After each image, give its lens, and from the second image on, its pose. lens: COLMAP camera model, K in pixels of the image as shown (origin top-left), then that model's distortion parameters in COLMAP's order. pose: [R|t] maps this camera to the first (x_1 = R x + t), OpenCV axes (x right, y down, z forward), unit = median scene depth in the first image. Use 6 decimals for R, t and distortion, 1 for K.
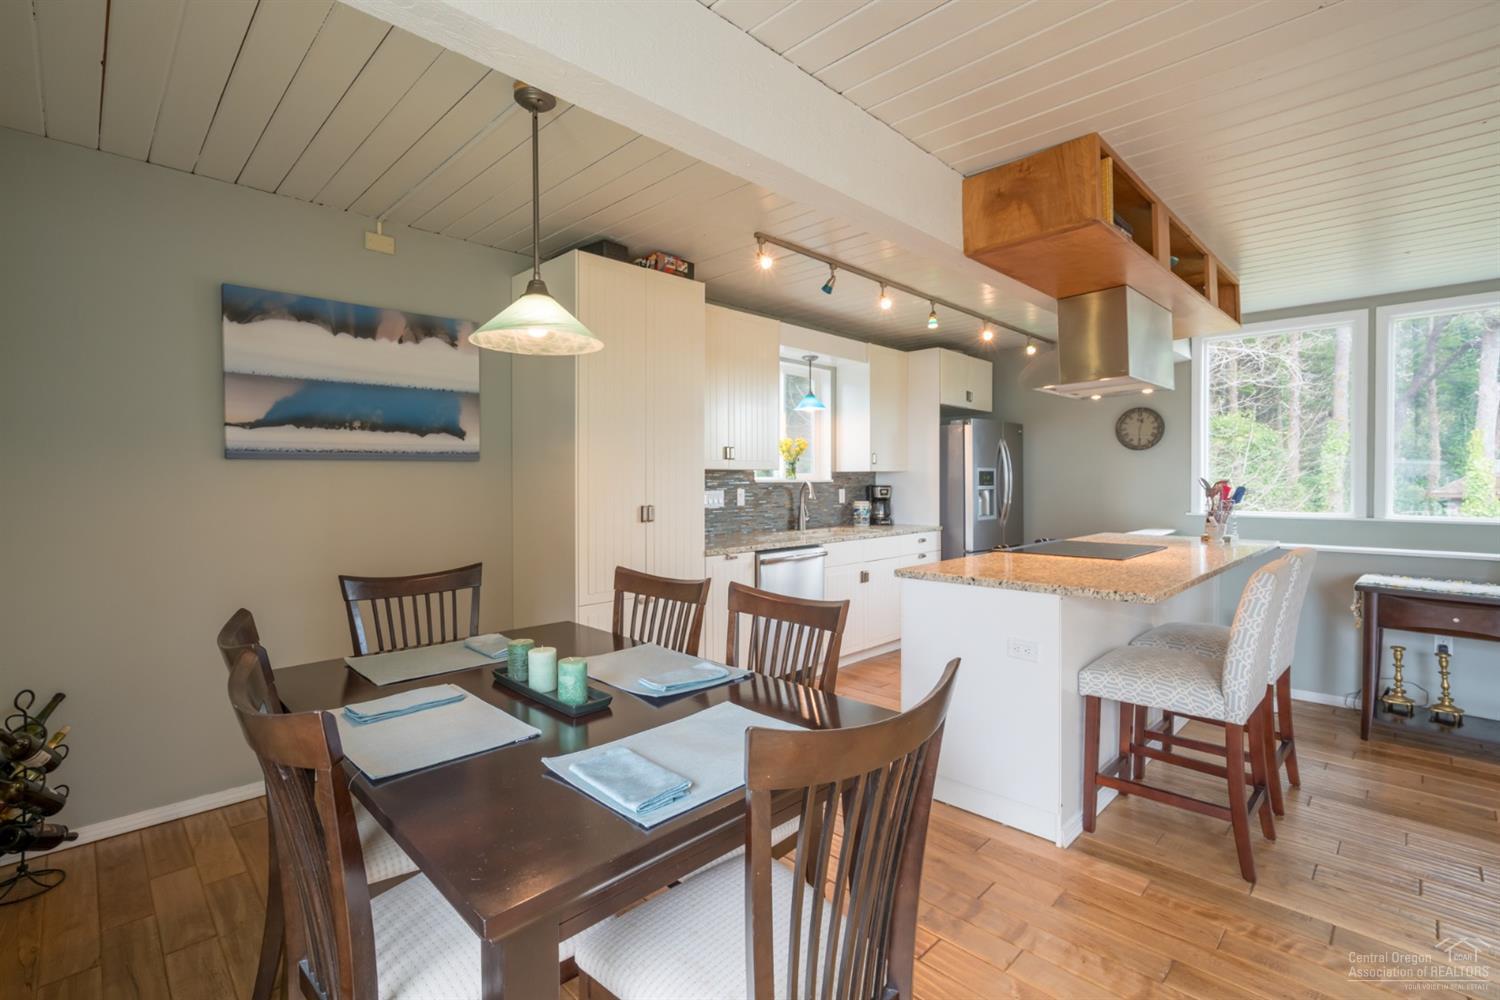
lens RADIAL K [[687.9, 0, 748.0], [0, 687.9, 481.9], [0, 0, 1]] dist [-0.001627, -0.000159]
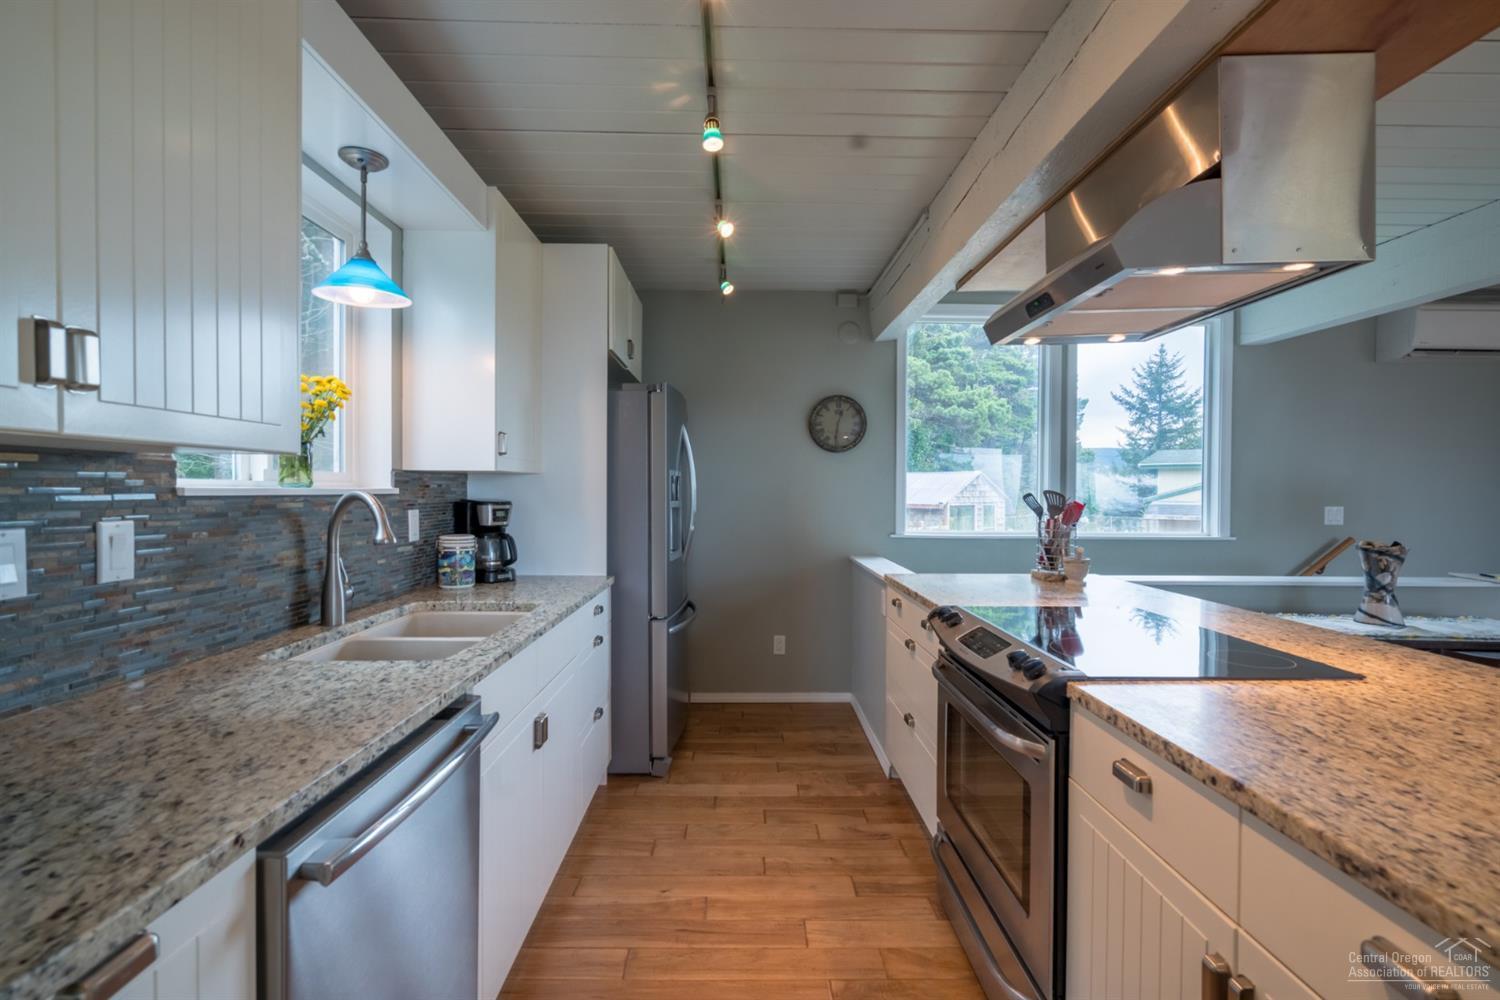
lens RADIAL K [[672.2, 0, 750.0], [0, 672.2, 500.0], [0, 0, 1]] dist [-0.001829, -0.000392]
pose [[0.699693, -0.004378, 0.714430, -0.021371], [-0.003511, 0.999948, 0.009566, -0.000763], [-0.714435, -0.009201, 0.699641, 0.561148]]
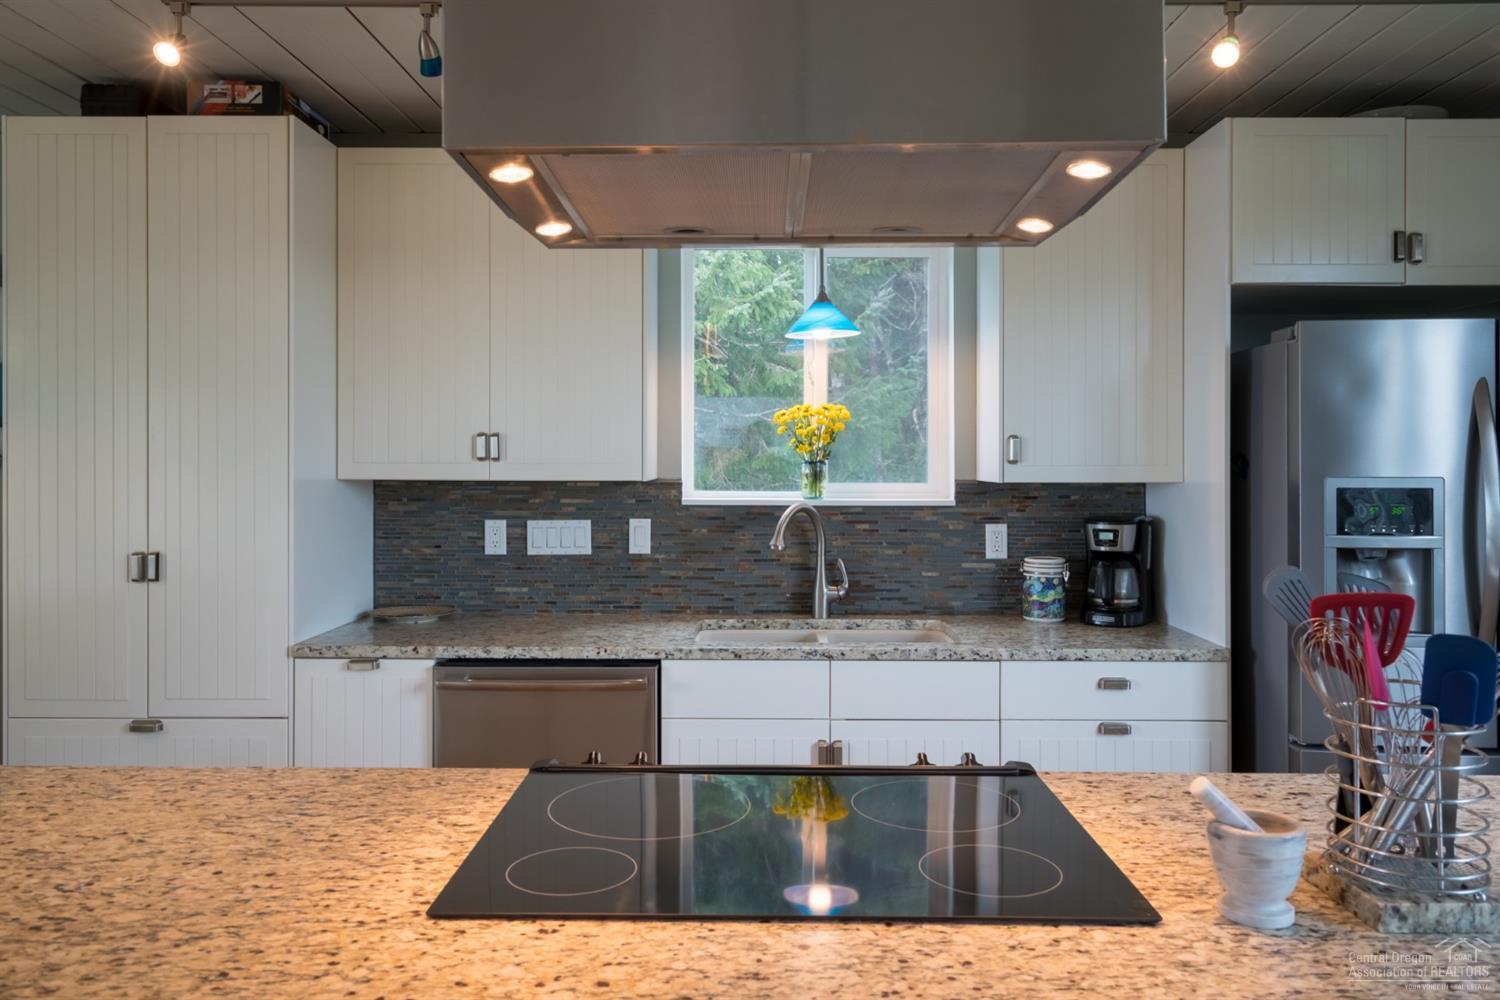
lens RADIAL K [[1121.7, 0, 746.1], [0, 1121.7, 454.1], [0, 0, 1]] dist [0.022324, 0.002611]
pose [[0.692218, 0.002206, -0.721685, 0.523316], [-0.007340, 0.999965, -0.003984, -0.027343], [0.721651, 0.008055, 0.692211, 0.458479]]
